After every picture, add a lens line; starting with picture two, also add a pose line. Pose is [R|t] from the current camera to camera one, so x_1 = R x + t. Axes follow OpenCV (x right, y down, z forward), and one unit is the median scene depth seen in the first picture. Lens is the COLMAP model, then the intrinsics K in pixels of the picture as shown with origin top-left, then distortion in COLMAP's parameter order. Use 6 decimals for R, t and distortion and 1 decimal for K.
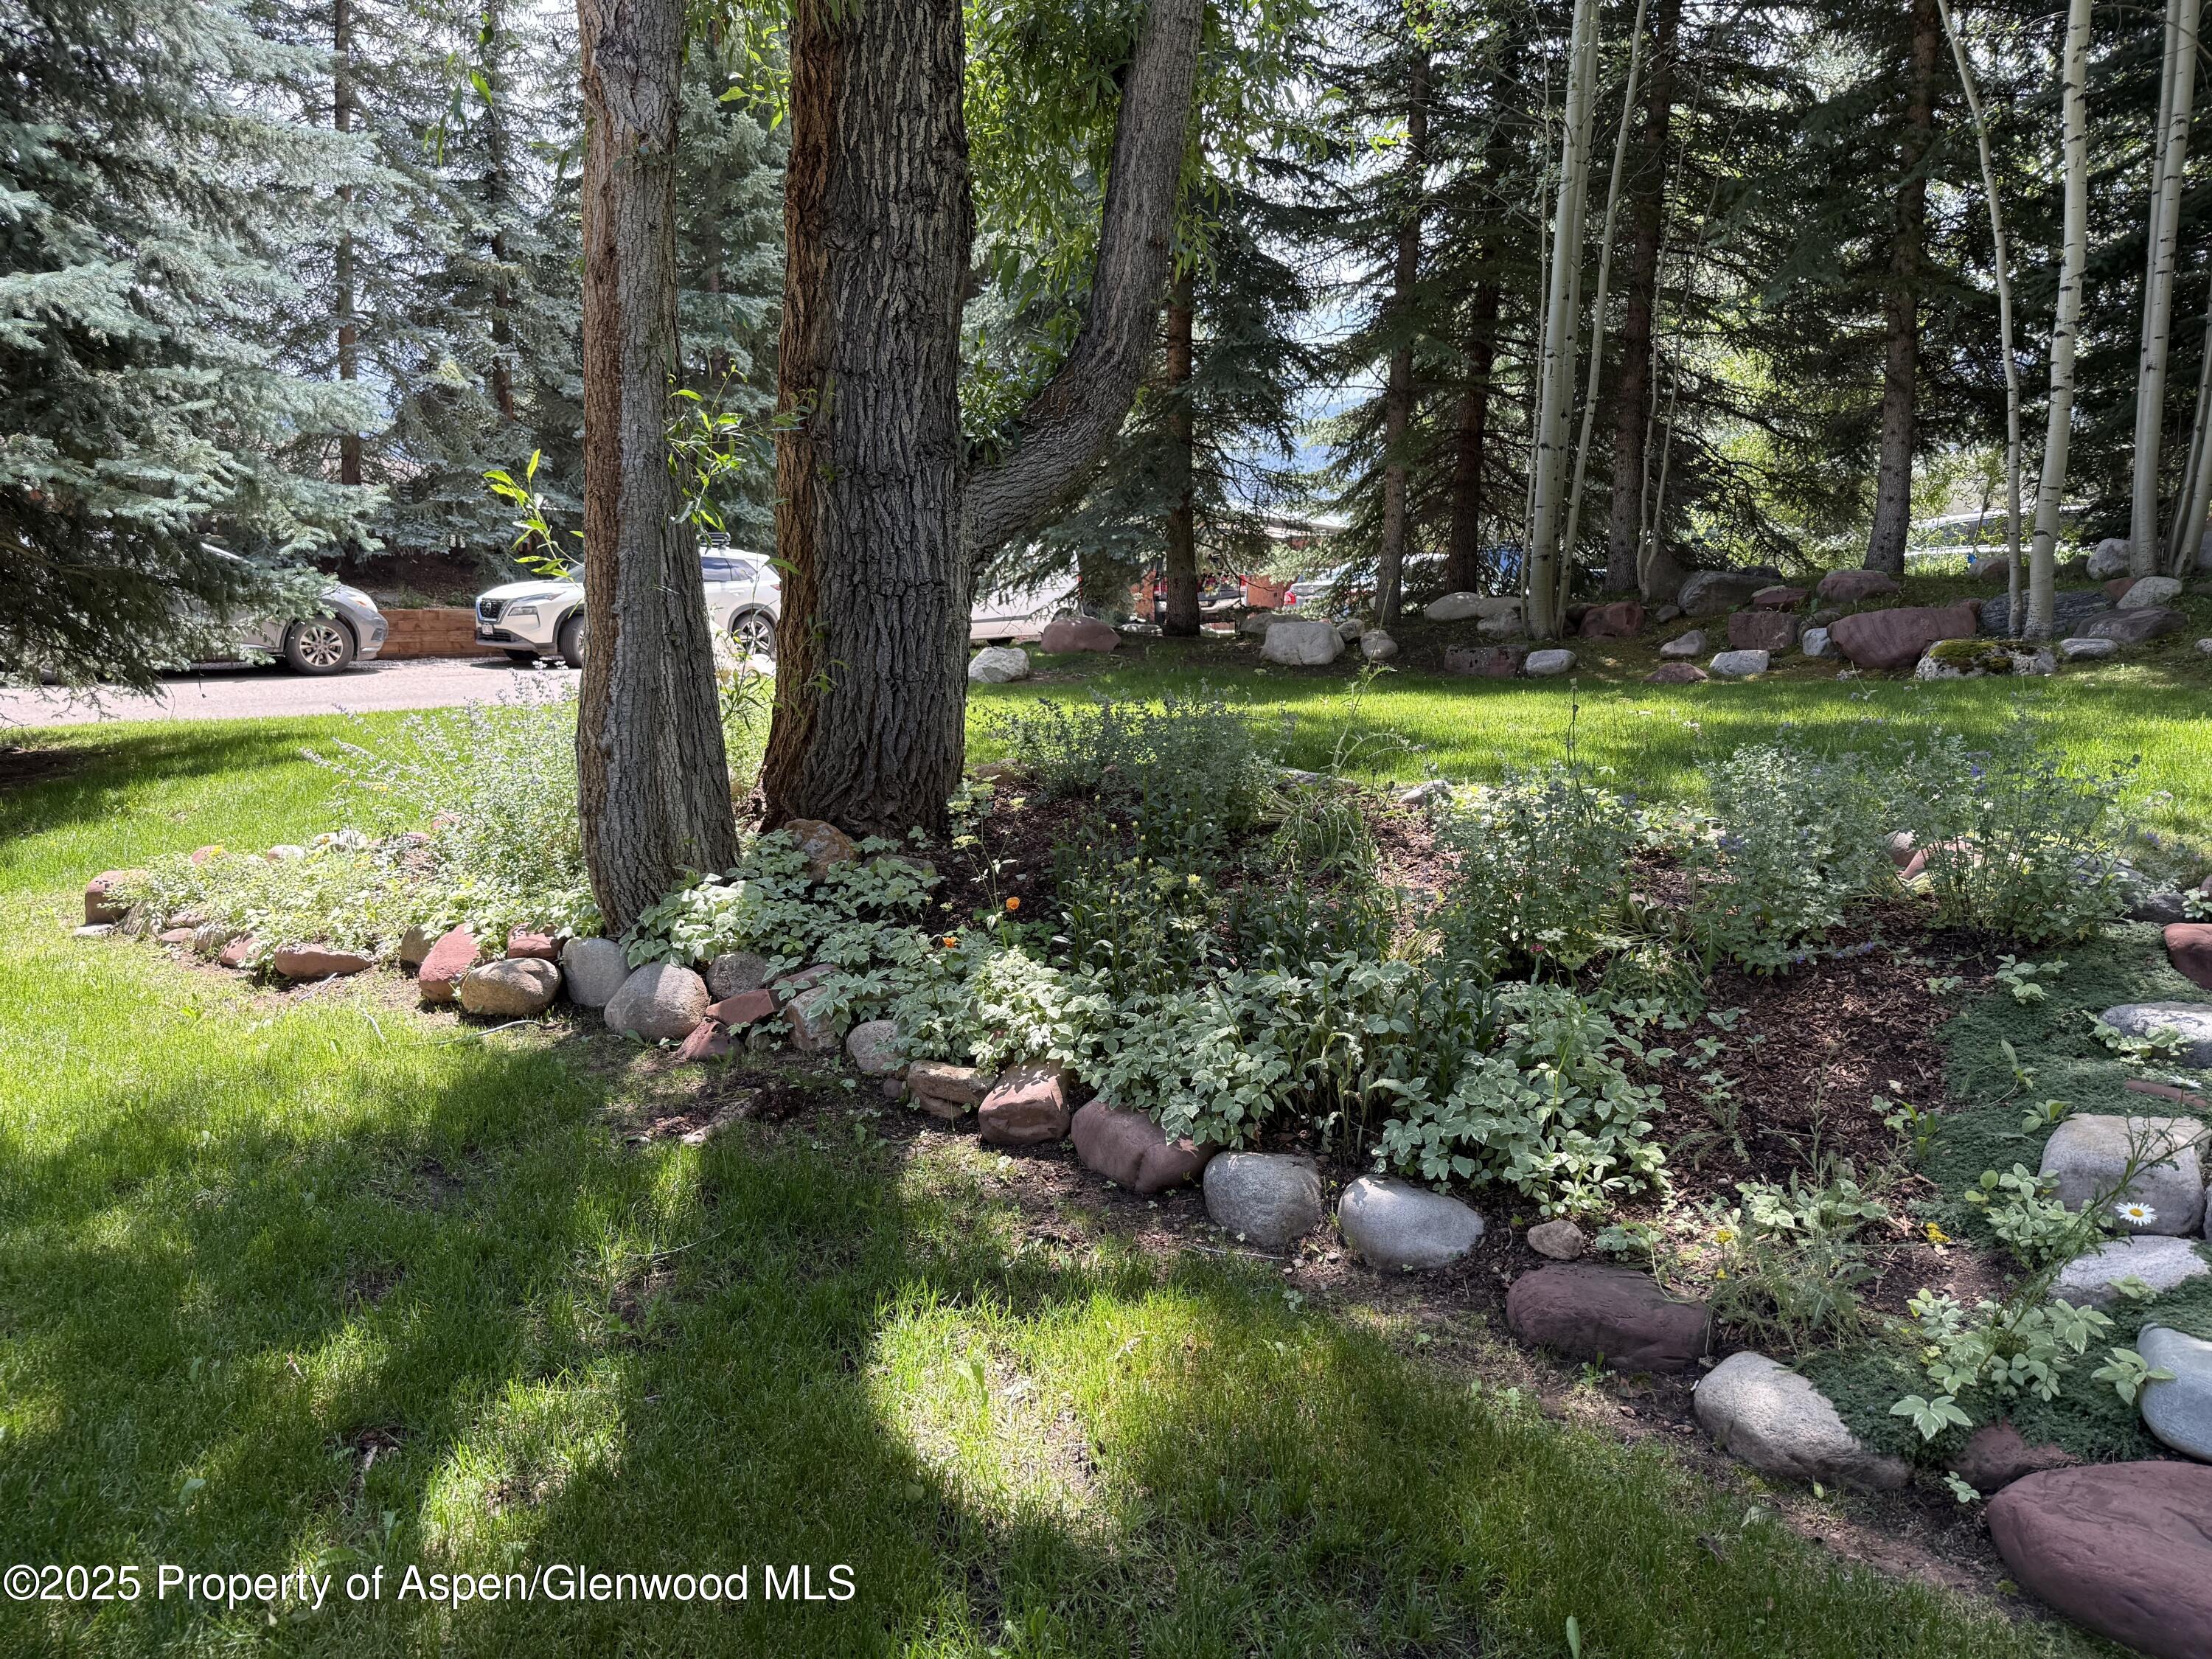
lens RADIAL K [[1554.9, 0, 1111.2], [0, 1554.9, 825.5], [0, 0, 1]] dist [-0.005489, -0.008806]
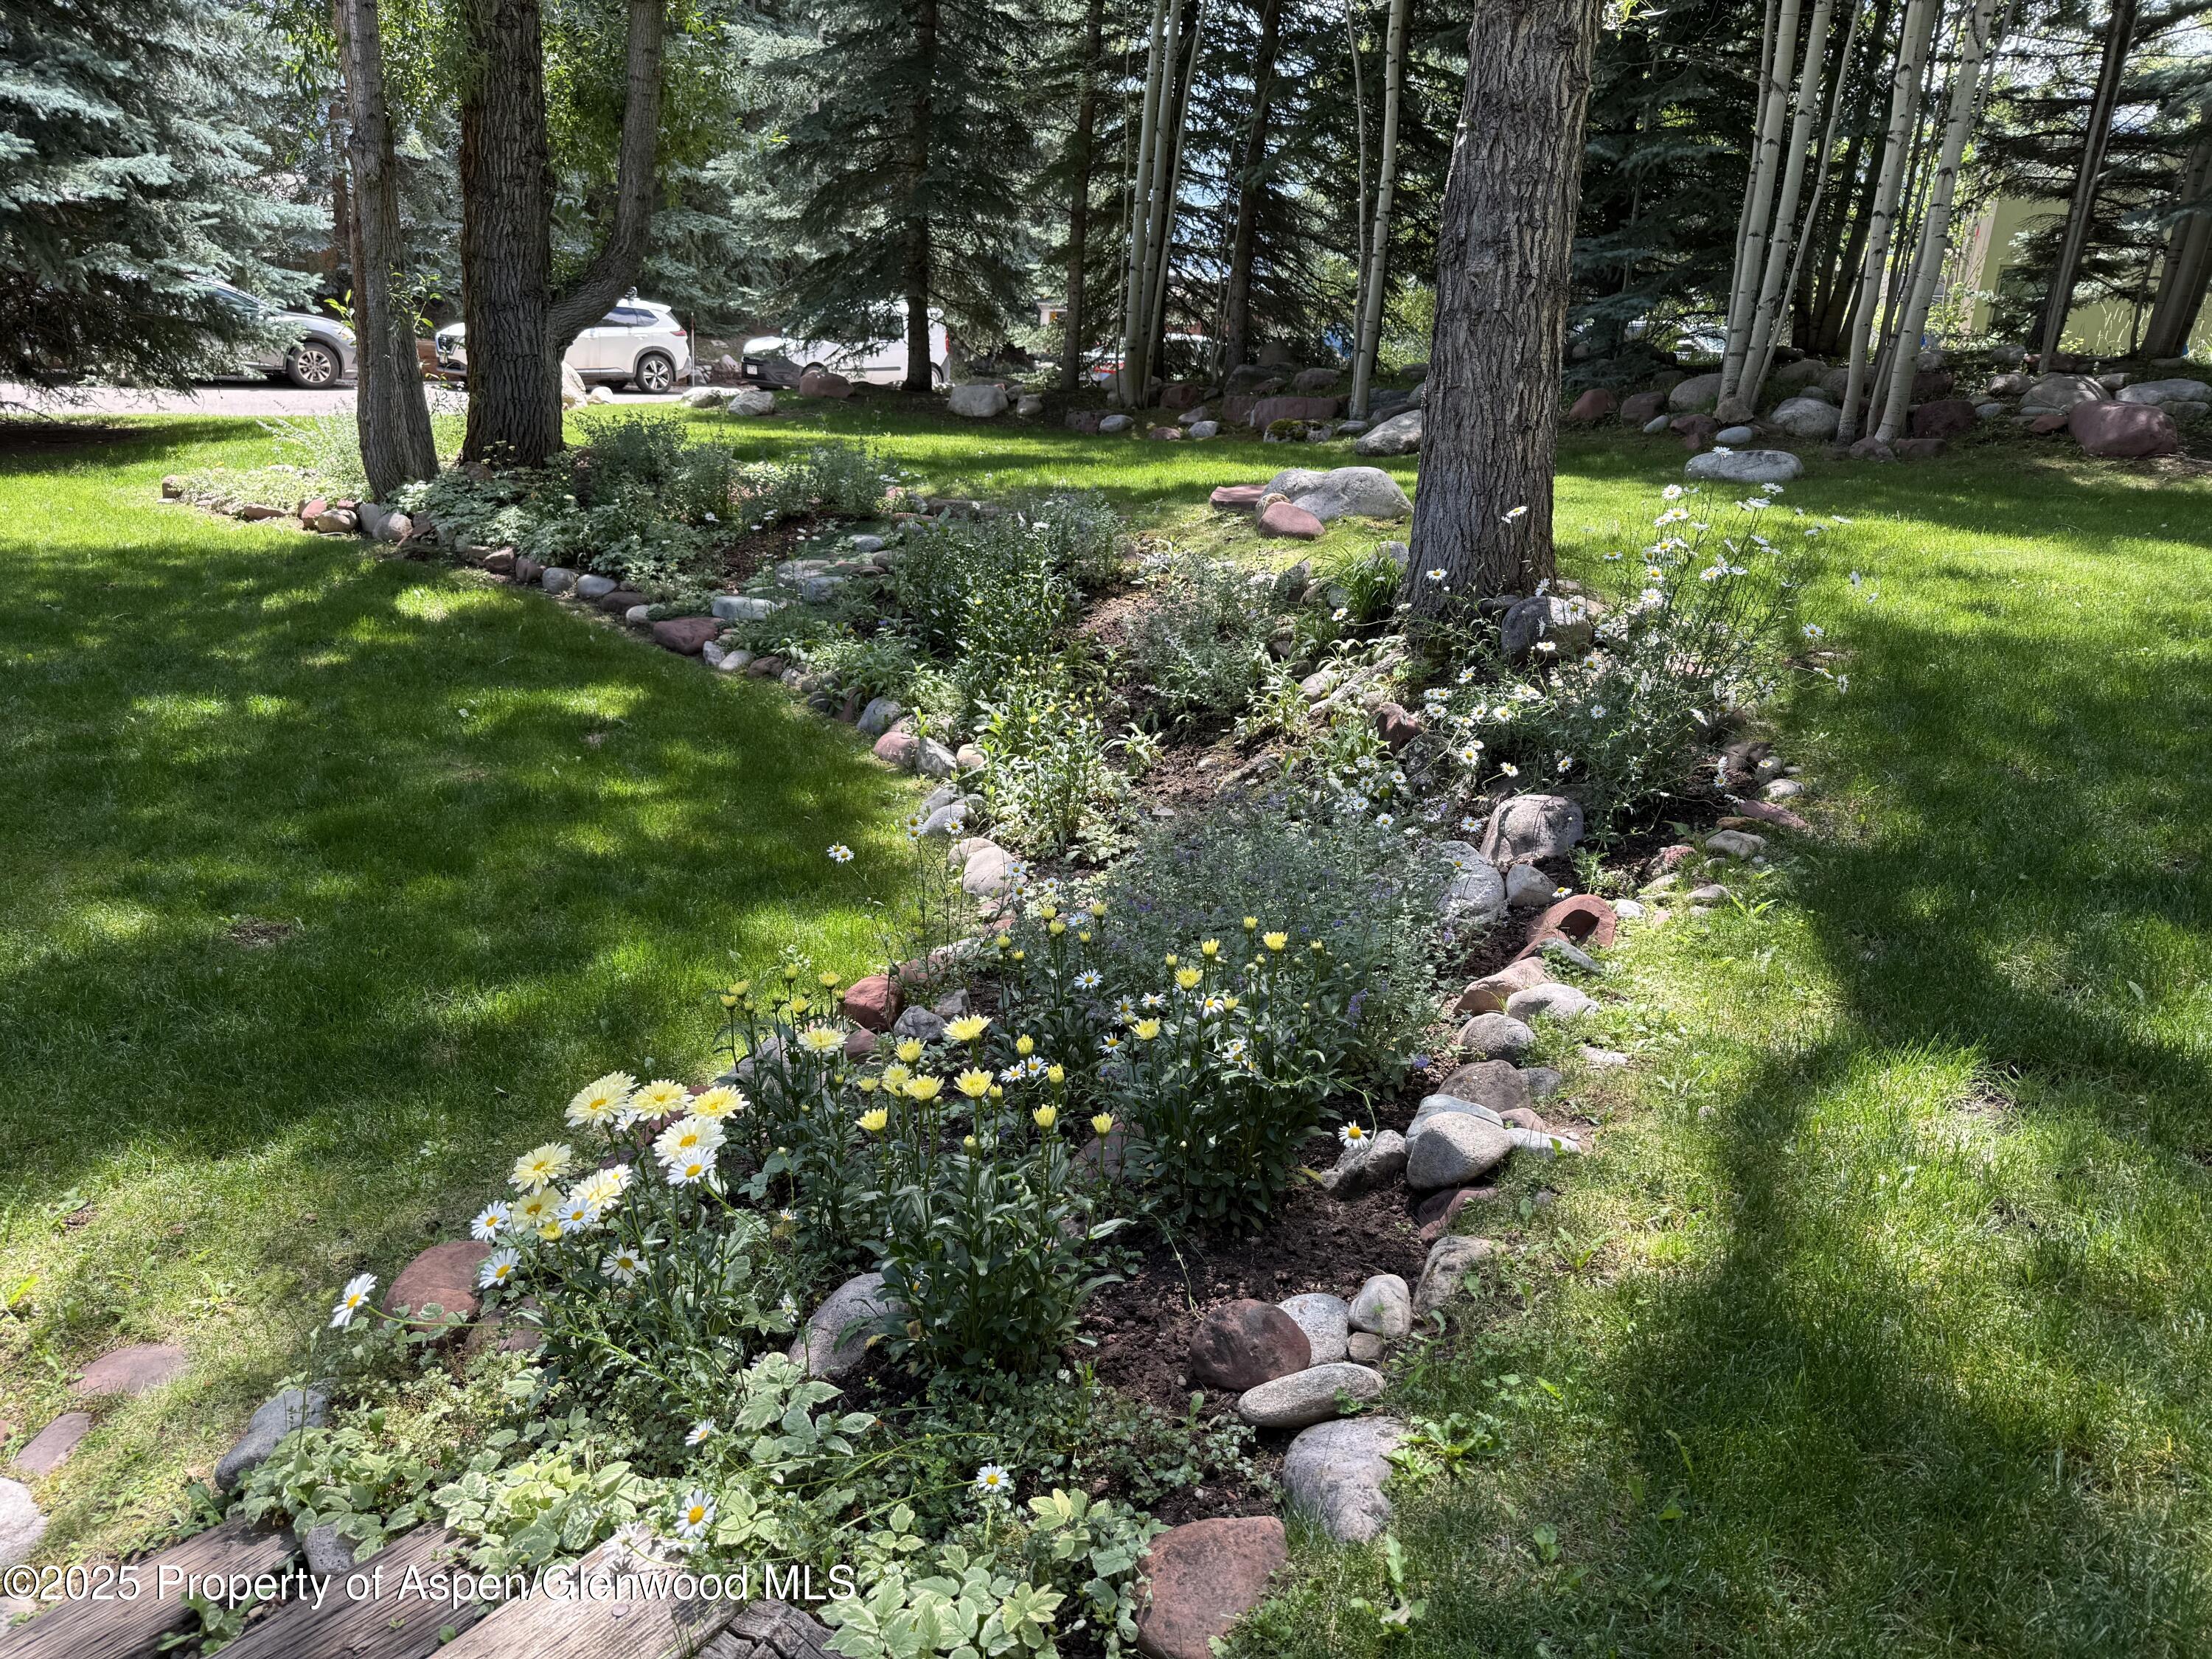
lens RADIAL K [[1554.9, 0, 1099.6], [0, 1554.9, 832.7], [0, 0, 1]] dist [-0.005489, -0.008806]
pose [[0.998055, 0.057078, -0.025054, 0.555343], [-0.052435, 0.986093, 0.157703, 0.085839], [0.033707, -0.156082, 0.987169, -0.892036]]
